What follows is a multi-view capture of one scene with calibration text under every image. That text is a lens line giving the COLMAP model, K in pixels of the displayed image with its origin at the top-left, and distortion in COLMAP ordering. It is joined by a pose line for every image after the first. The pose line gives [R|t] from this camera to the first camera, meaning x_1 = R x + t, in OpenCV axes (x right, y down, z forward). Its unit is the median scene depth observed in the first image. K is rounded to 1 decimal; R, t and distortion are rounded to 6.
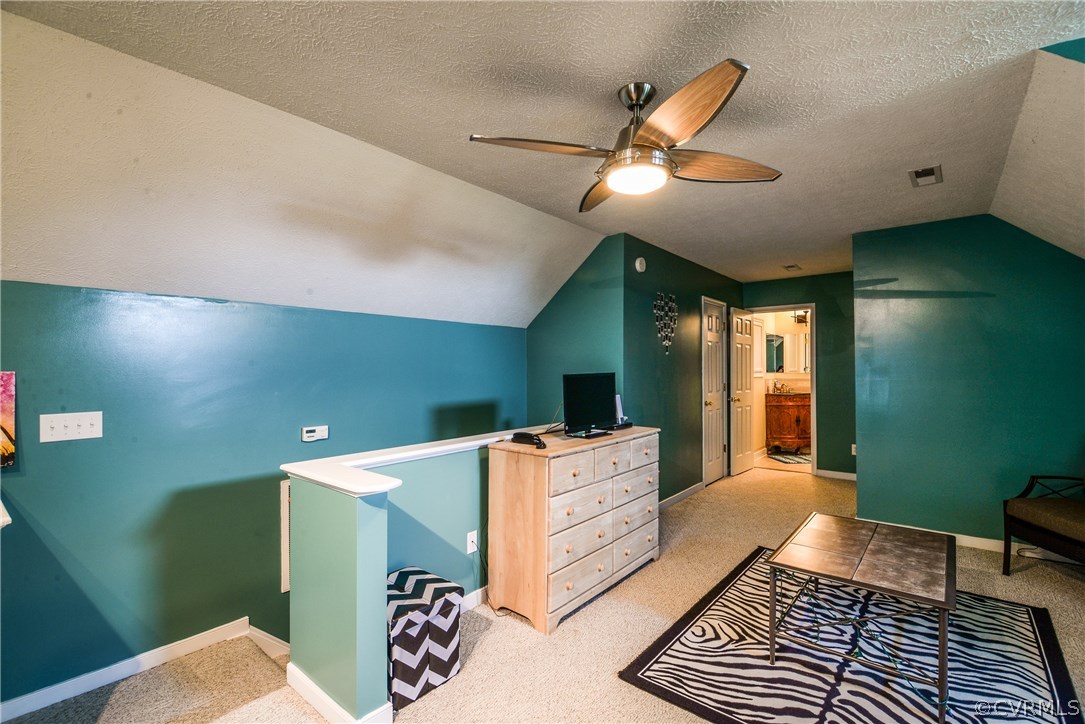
lens RADIAL K [[491.1, 0, 546.5], [0, 491.1, 365.9], [0, 0, 1]] dist [0.002206, -0.000191]
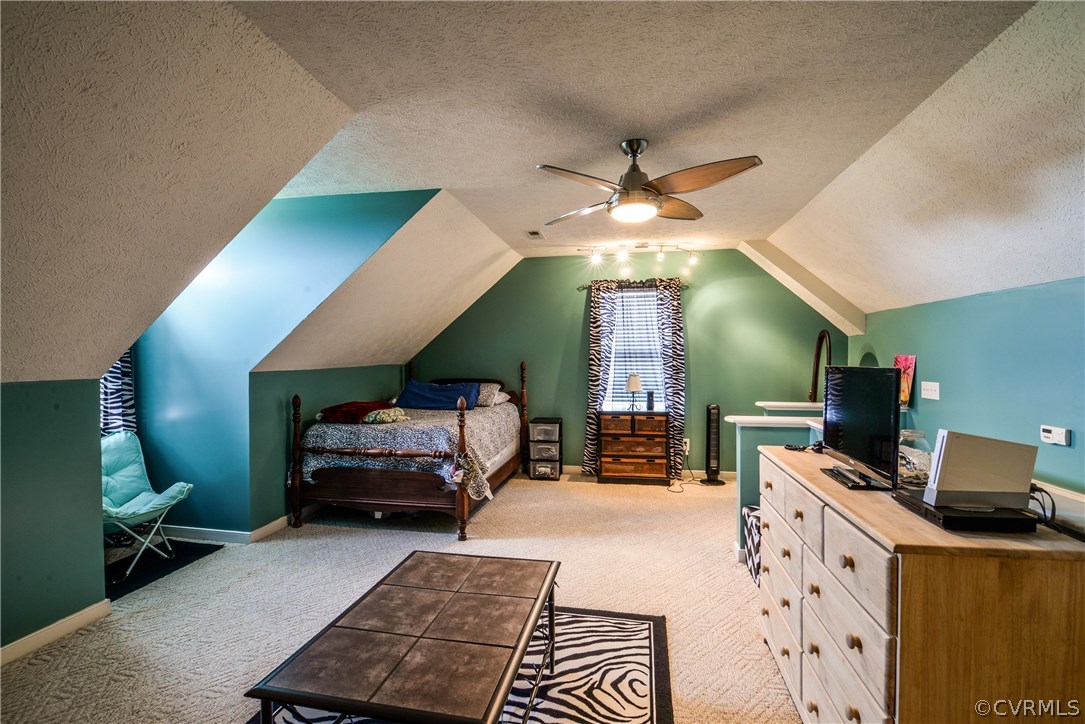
lens RADIAL K [[491.1, 0, 541.8], [0, 491.1, 361.7], [0, 0, 1]] dist [0.002206, -0.000191]
pose [[-0.880461, 0.008284, -0.474047, 0.862192], [0.002601, 0.999917, 0.012643, 0.003405], [0.474112, 0.009898, -0.880409, 1.705174]]
